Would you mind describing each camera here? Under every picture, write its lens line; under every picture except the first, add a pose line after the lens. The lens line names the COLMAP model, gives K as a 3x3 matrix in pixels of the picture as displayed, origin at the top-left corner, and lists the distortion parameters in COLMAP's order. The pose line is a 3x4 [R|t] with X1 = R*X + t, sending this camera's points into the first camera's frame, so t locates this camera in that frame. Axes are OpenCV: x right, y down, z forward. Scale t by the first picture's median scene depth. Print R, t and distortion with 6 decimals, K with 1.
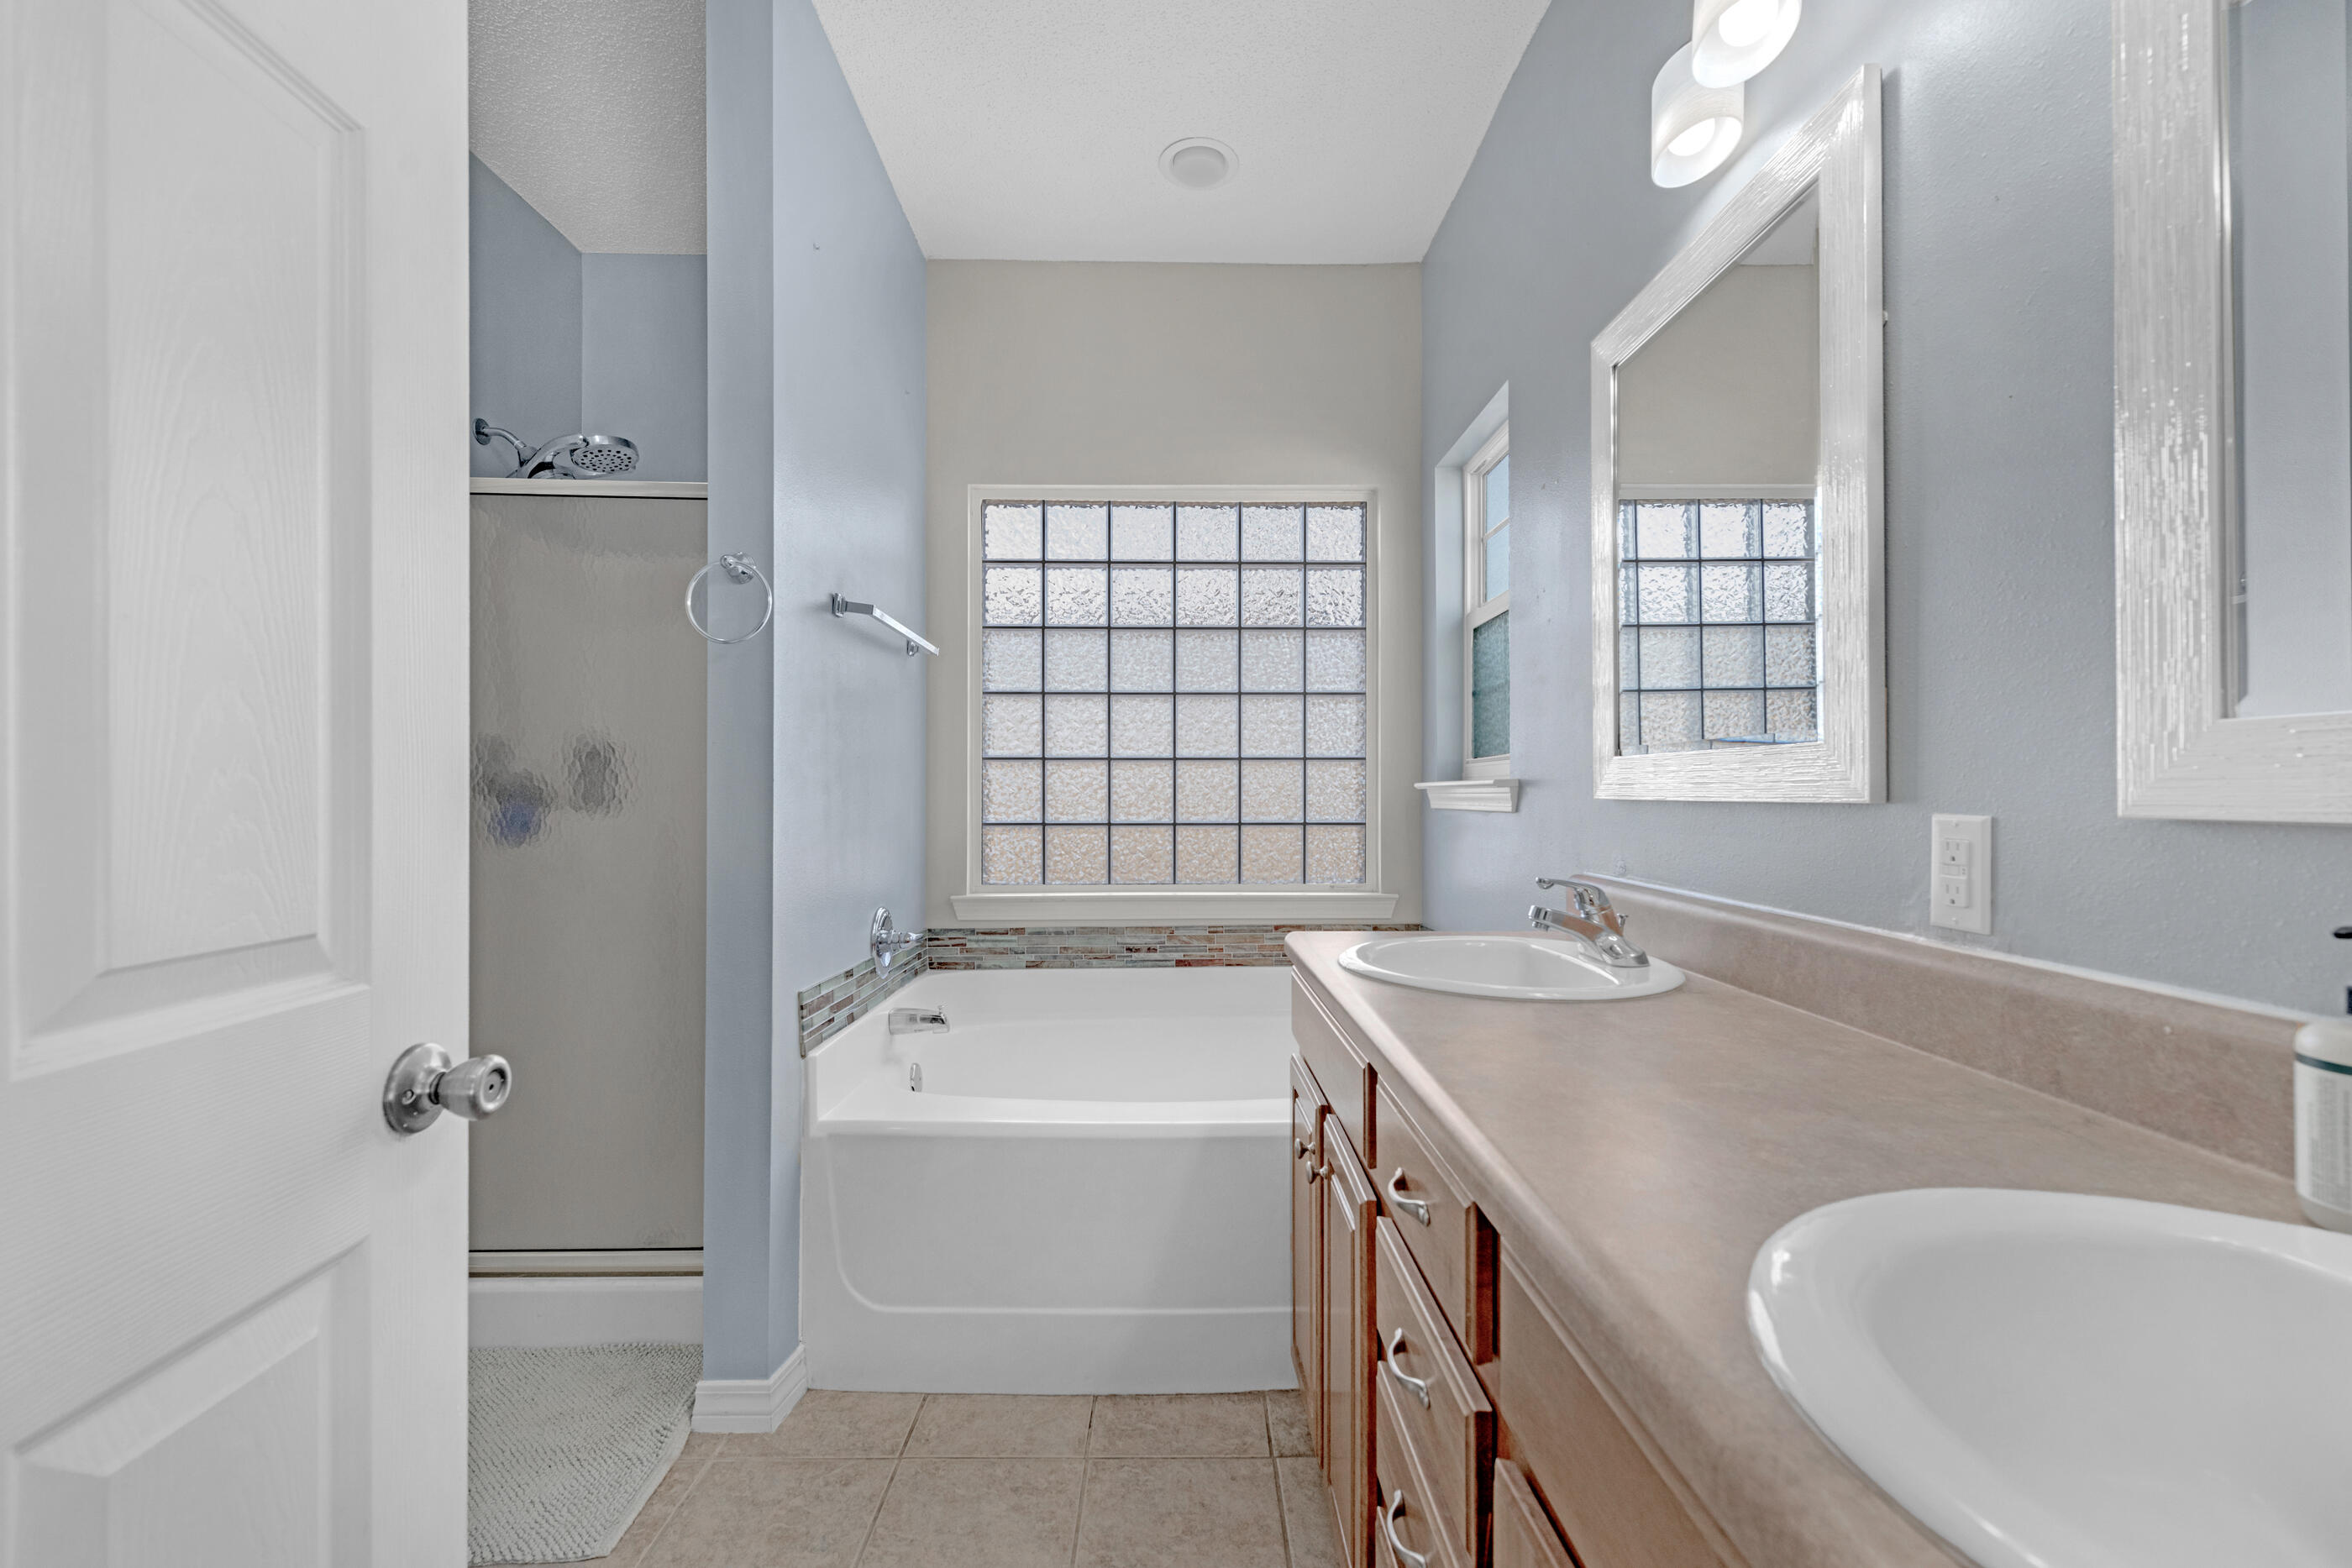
lens RADIAL K [[944.7, 0, 1161.1], [0, 944.7, 787.7], [0, 0, 1]] dist [0.012746, -0.003876]
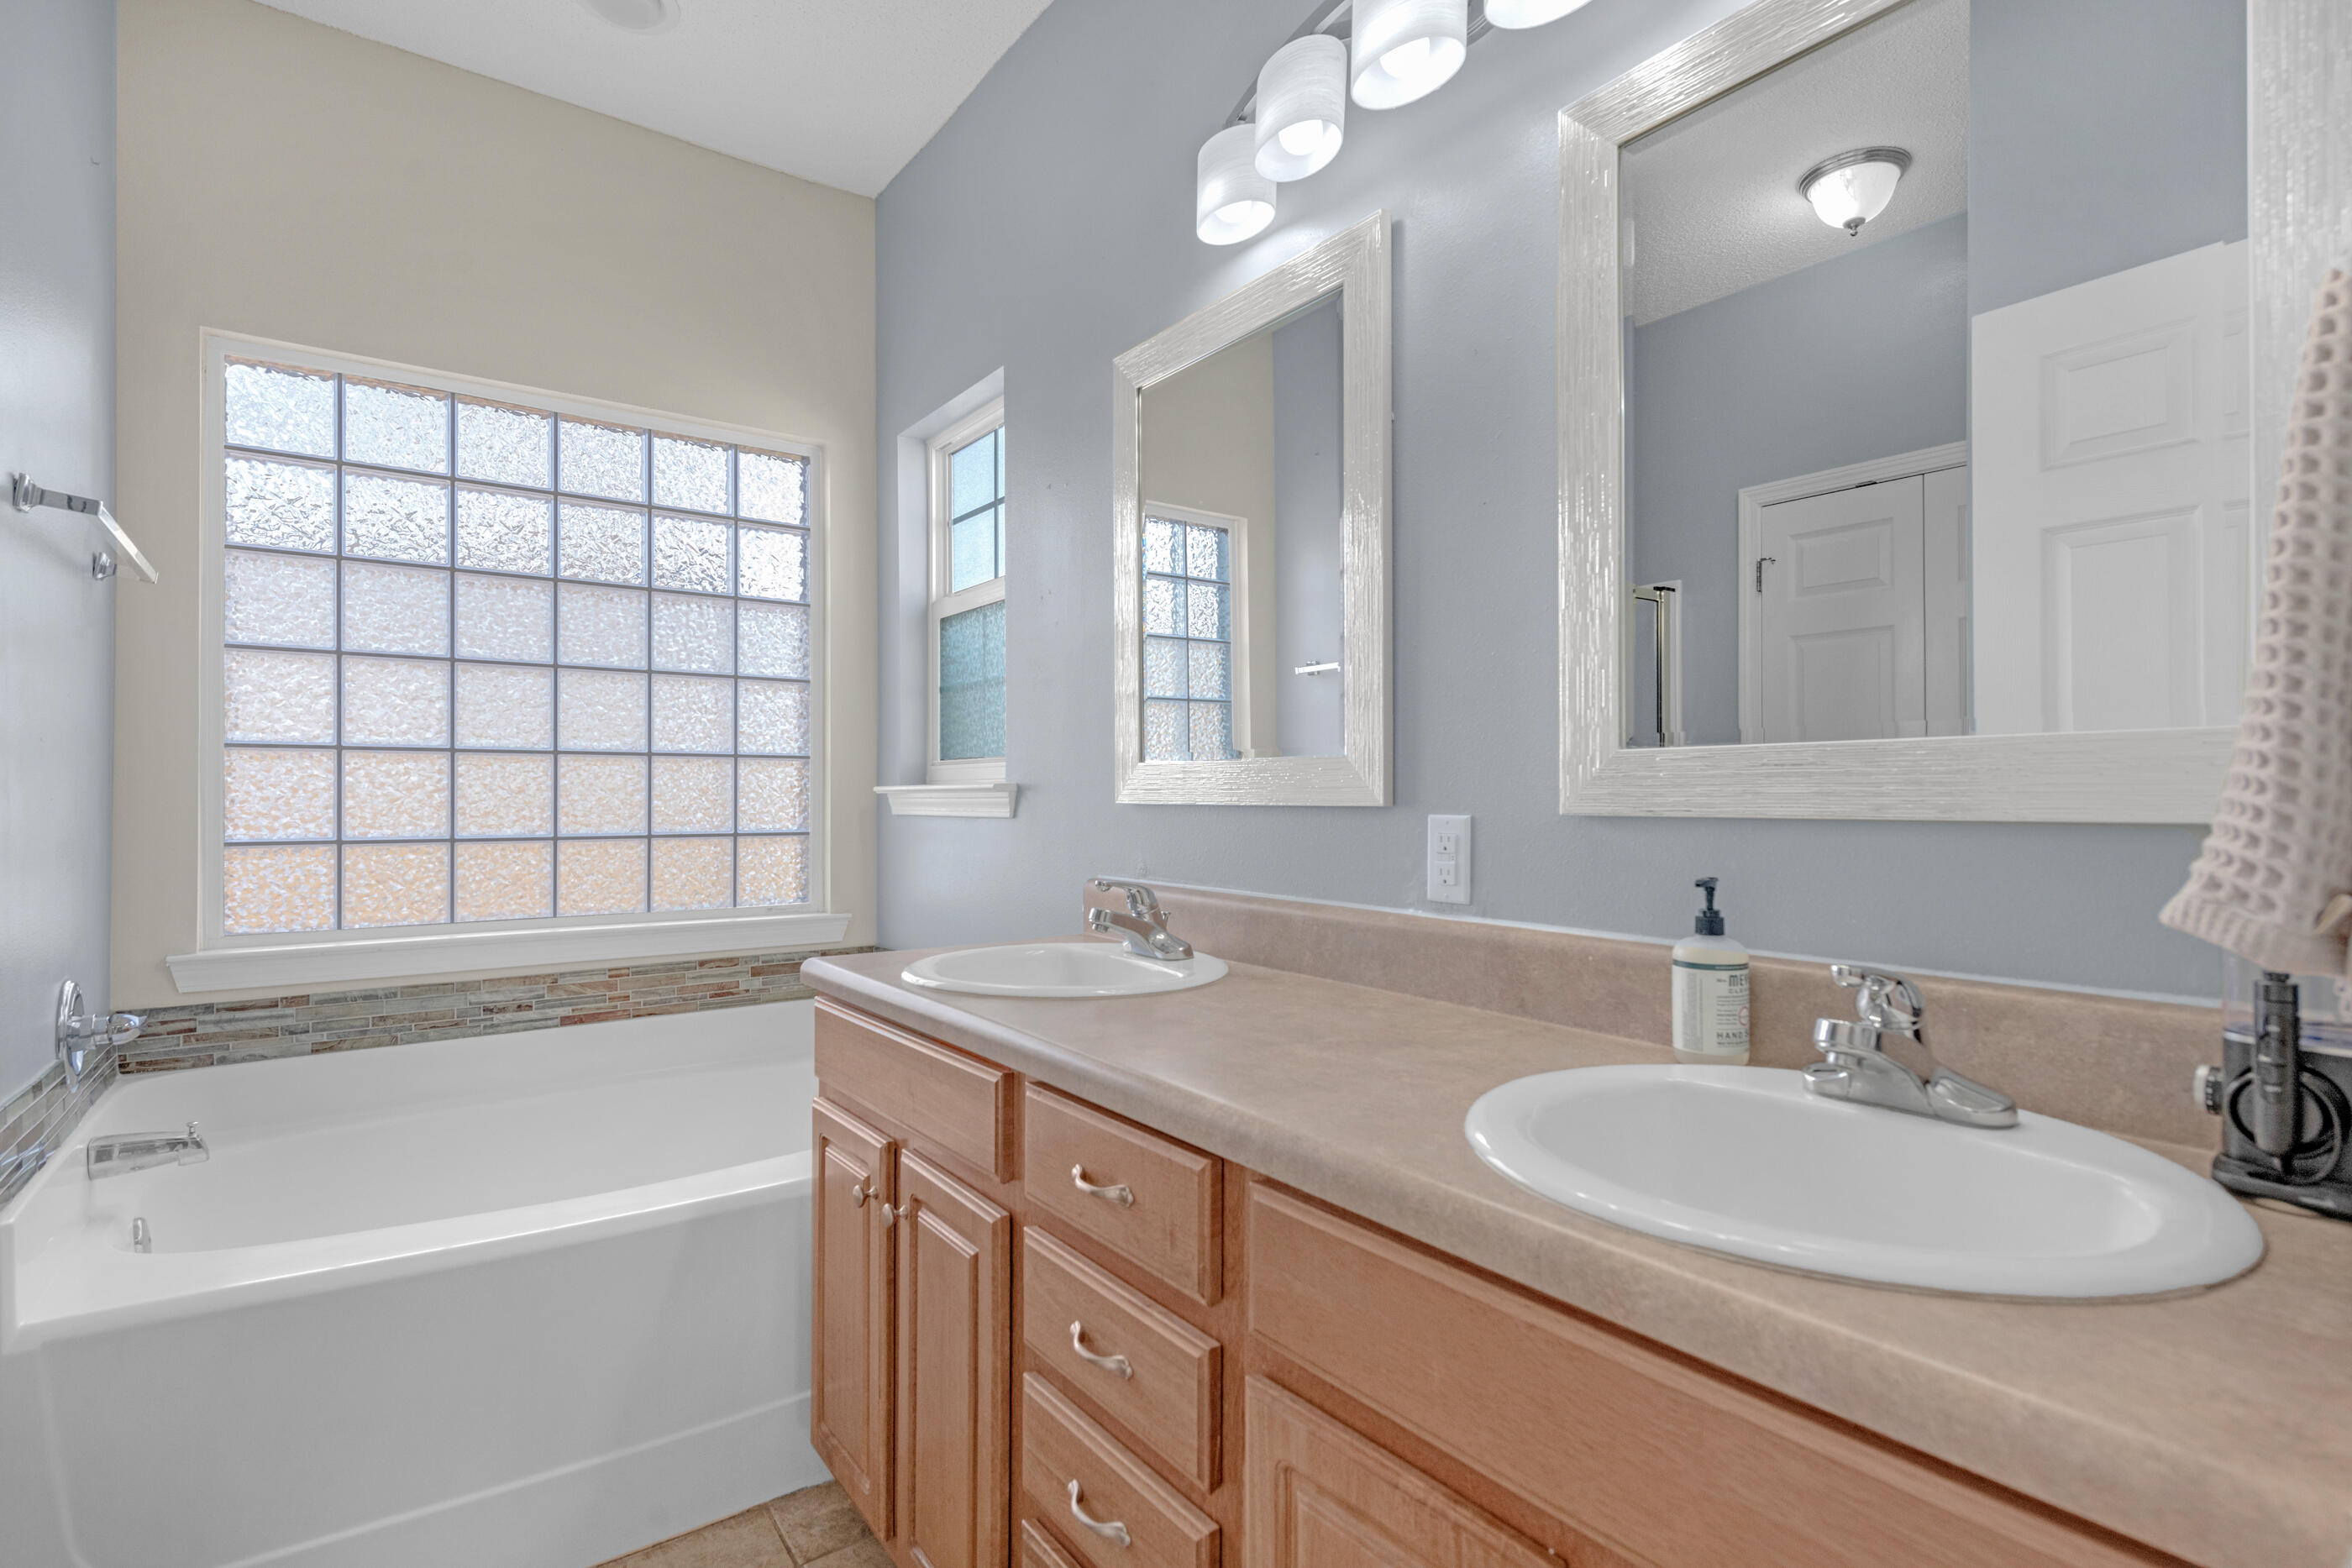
lens RADIAL K [[1150.6, 0, 1105.1], [0, 1150.6, 794.7], [0, 0, 1]] dist [0.008560, -0.003417]
pose [[0.829273, 0.002801, 0.558837, -0.168950], [-0.004155, 0.999991, 0.001152, 0.000665], [-0.558829, -0.003277, 0.829276, -0.016963]]
